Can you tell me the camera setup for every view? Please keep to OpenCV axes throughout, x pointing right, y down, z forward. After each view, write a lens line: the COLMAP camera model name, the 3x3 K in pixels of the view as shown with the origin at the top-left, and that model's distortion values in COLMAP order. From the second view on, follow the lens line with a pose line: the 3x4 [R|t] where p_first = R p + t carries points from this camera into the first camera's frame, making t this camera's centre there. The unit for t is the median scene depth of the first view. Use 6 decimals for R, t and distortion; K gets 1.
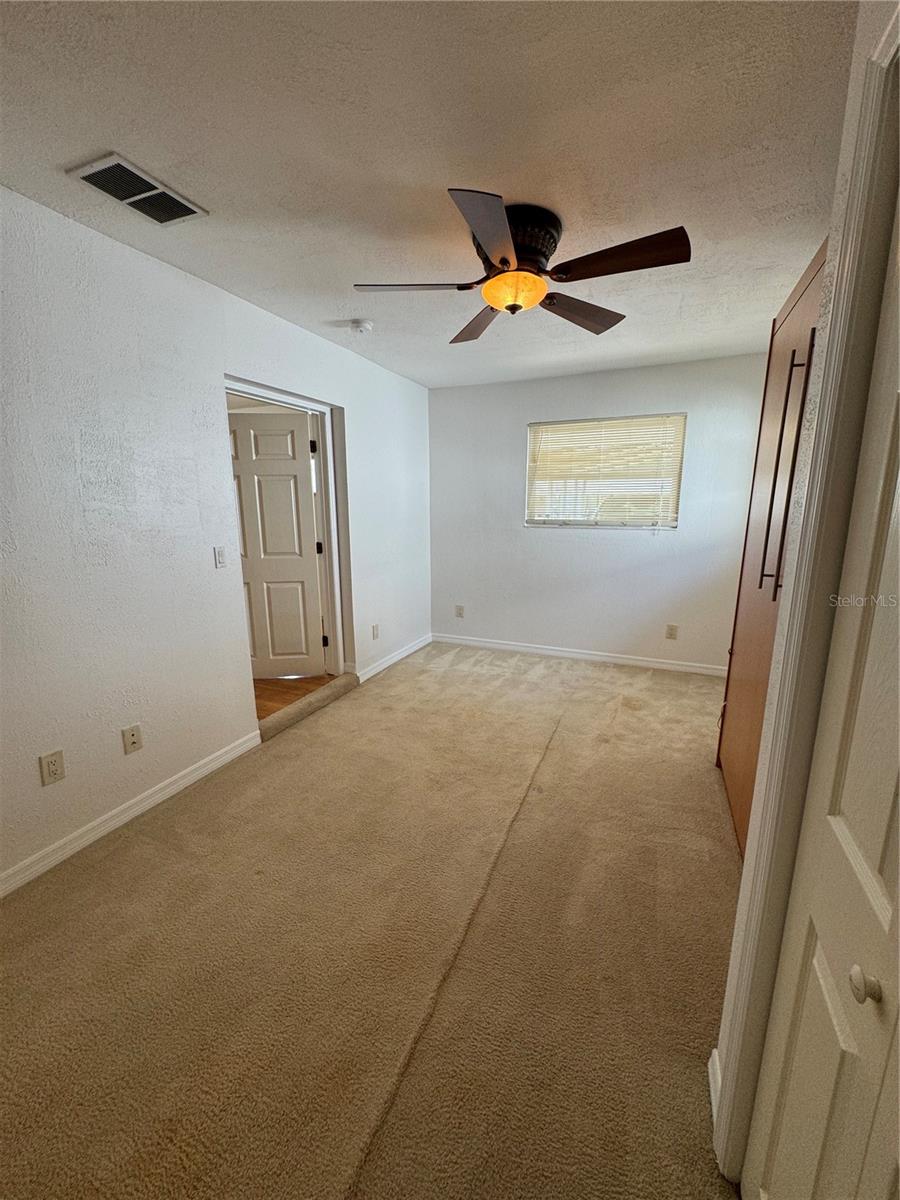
lens RADIAL K [[480.2, 0, 452.8], [0, 480.2, 597.6], [0, 0, 1]] dist [-0.001178, 0.000234]
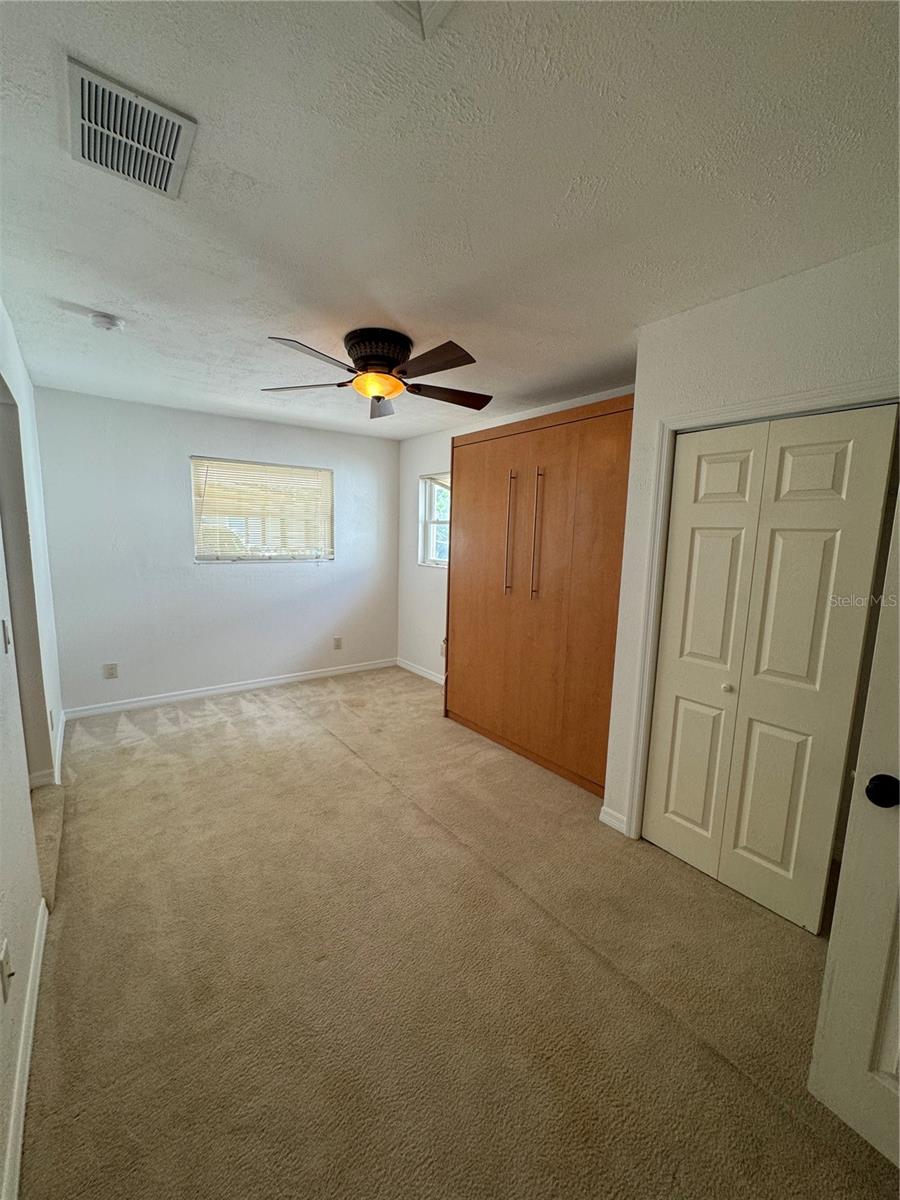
lens RADIAL K [[478.5, 0, 449.4], [0, 478.5, 598.3], [0, 0, 1]] dist [-0.001712, -0.000063]
pose [[0.497897, -0.103034, 0.861094, -0.464815], [0.145974, 0.988708, 0.033899, -0.044453], [-0.854863, 0.108819, 0.507315, 0.123067]]
